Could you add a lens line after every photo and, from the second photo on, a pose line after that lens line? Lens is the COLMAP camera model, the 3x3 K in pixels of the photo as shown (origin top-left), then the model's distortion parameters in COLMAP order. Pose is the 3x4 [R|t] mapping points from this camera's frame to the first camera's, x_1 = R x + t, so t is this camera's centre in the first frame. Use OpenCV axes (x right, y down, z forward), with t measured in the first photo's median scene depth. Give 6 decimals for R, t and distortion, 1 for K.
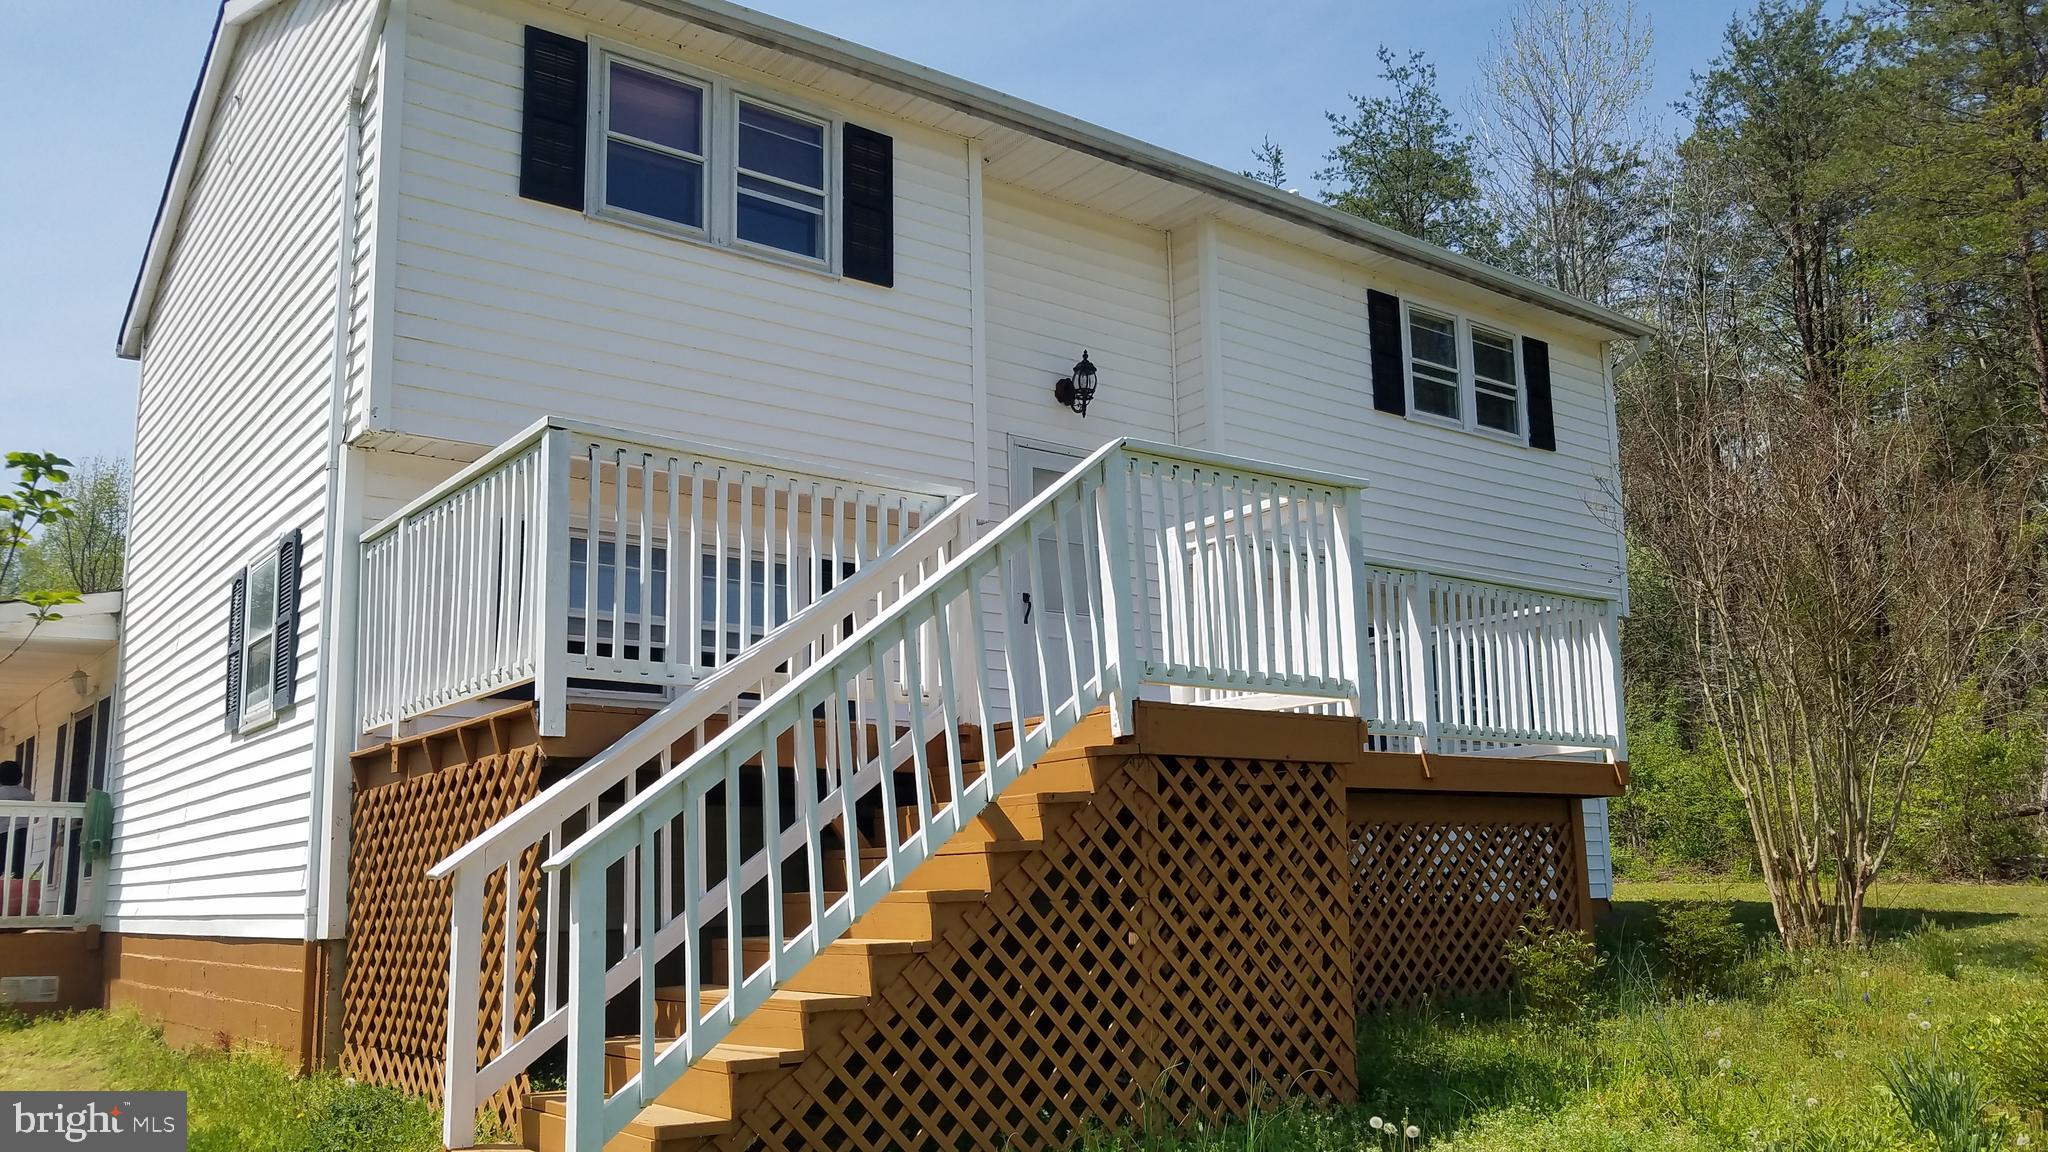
lens RADIAL K [[1616.2, 0, 1021.5], [0, 1616.2, 586.5], [0, 0, 1]] dist [-0.025310, 0.008426]
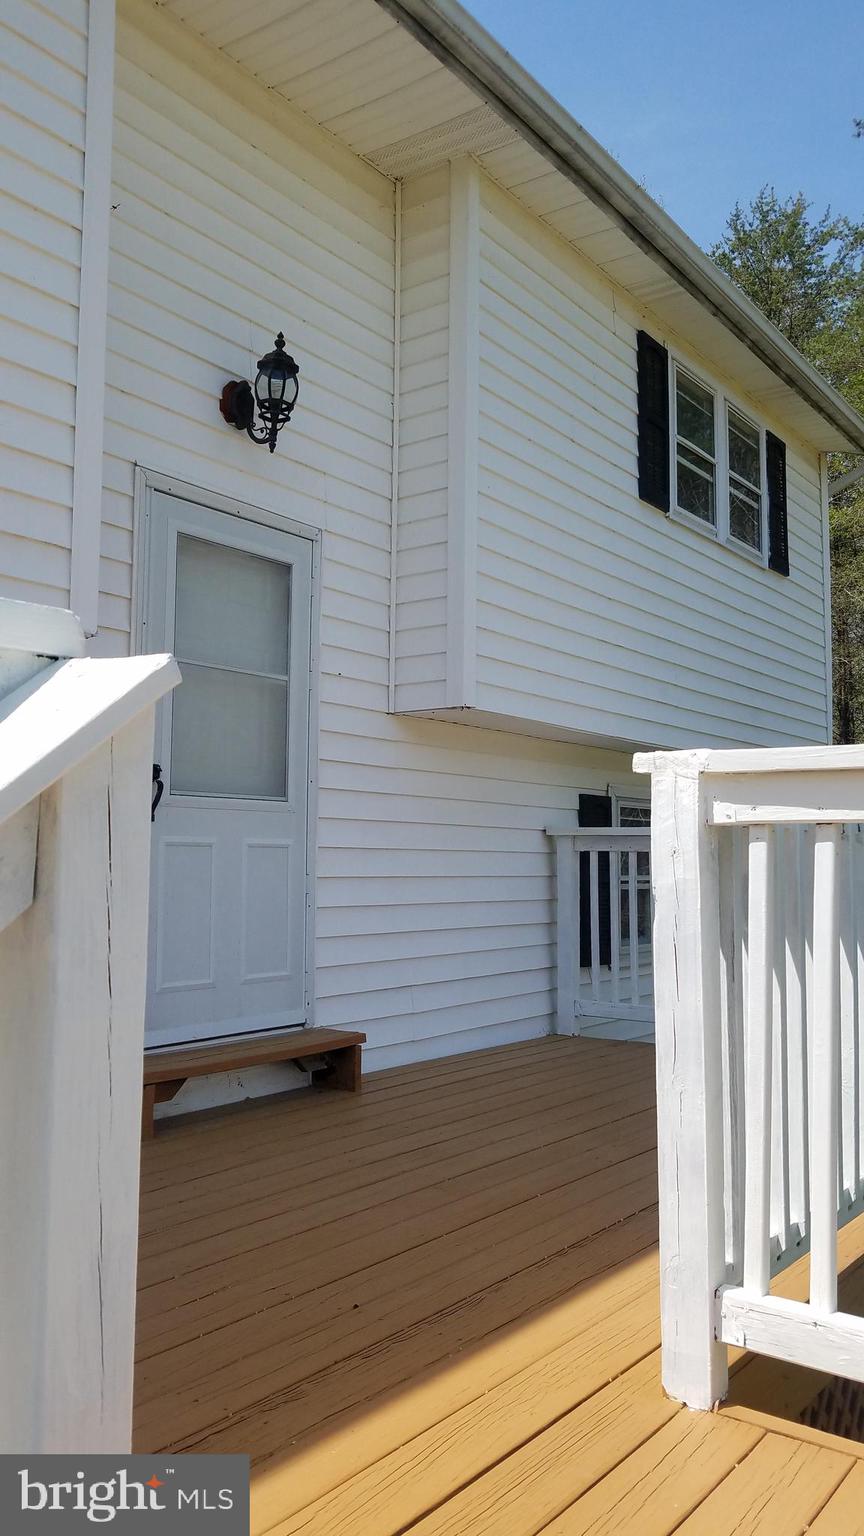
lens RADIAL K [[1212.2, 0, 432.0], [0, 1212.2, 768.0], [0, 0, 1]] dist [-0.025310, 0.008426]
pose [[0.957120, 0.048338, 0.285630, -0.019779], [-0.079222, 0.992070, 0.097575, -0.034889], [-0.278648, -0.116019, 0.953360, 0.483869]]
